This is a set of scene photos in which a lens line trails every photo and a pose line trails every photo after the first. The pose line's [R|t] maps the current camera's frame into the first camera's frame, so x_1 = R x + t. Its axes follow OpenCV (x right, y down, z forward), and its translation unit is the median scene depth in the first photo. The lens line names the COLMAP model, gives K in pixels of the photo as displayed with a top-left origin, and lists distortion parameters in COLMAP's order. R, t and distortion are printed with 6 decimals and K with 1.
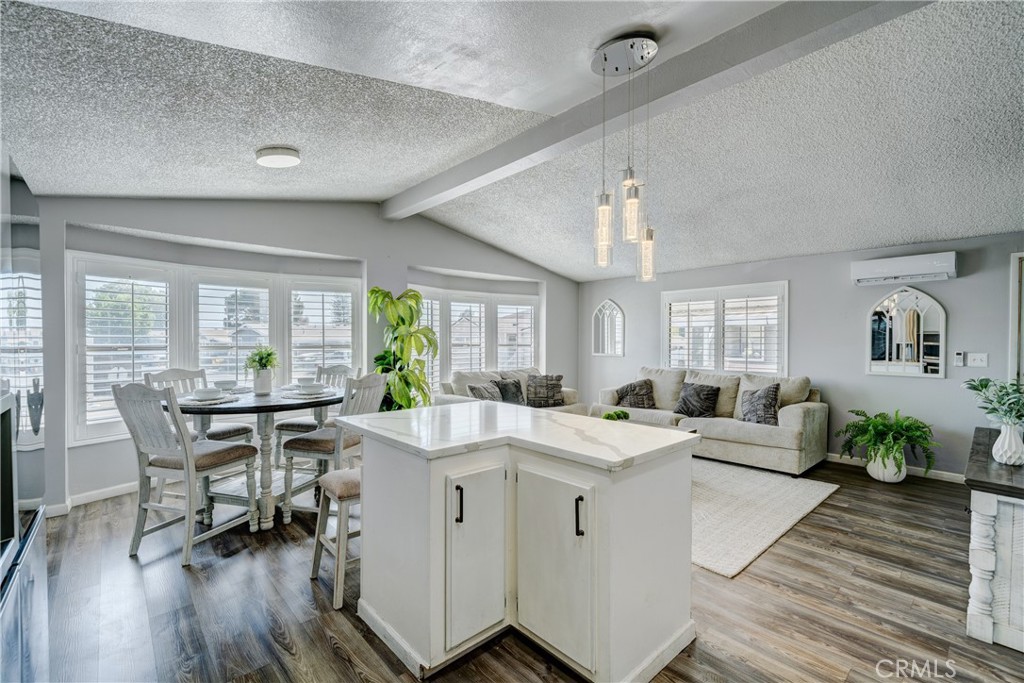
lens RADIAL K [[447.5, 0, 509.5], [0, 447.5, 343.2], [0, 0, 1]] dist [0.001051, 0.000113]
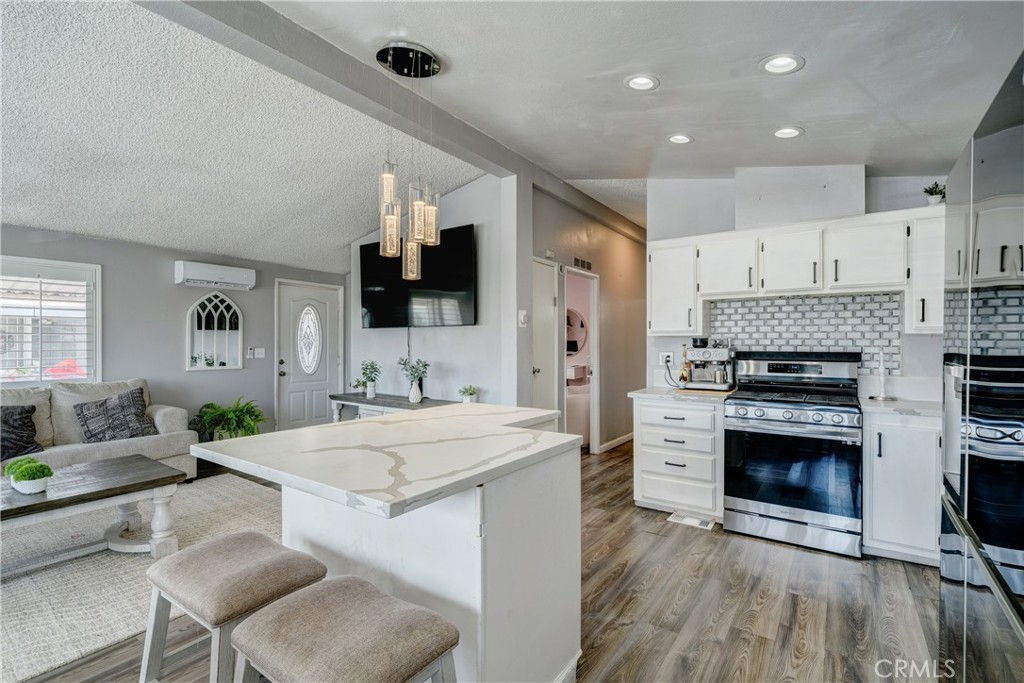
lens RADIAL K [[454.0, 0, 510.2], [0, 454.0, 345.3], [0, 0, 1]] dist [0.000581, -0.000061]
pose [[-0.209412, -0.006243, 0.977808, -0.416949], [0.007910, 0.999936, 0.008079, 0.008038], [-0.977796, 0.009426, -0.209349, 0.507212]]
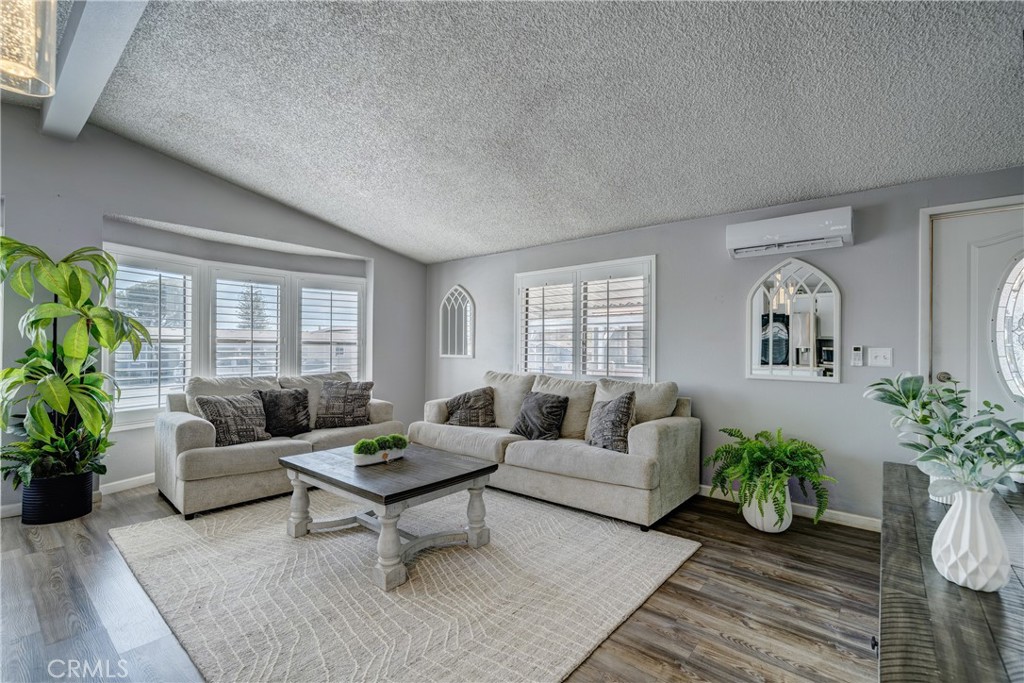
lens RADIAL K [[454.0, 0, 510.2], [0, 454.0, 345.3], [0, 0, 1]] dist [0.000581, -0.000061]
pose [[0.990691, 0.006258, 0.135988, 0.320824], [-0.004181, 0.999870, -0.015552, 0.029545], [-0.136067, 0.014839, 0.990588, 0.321974]]
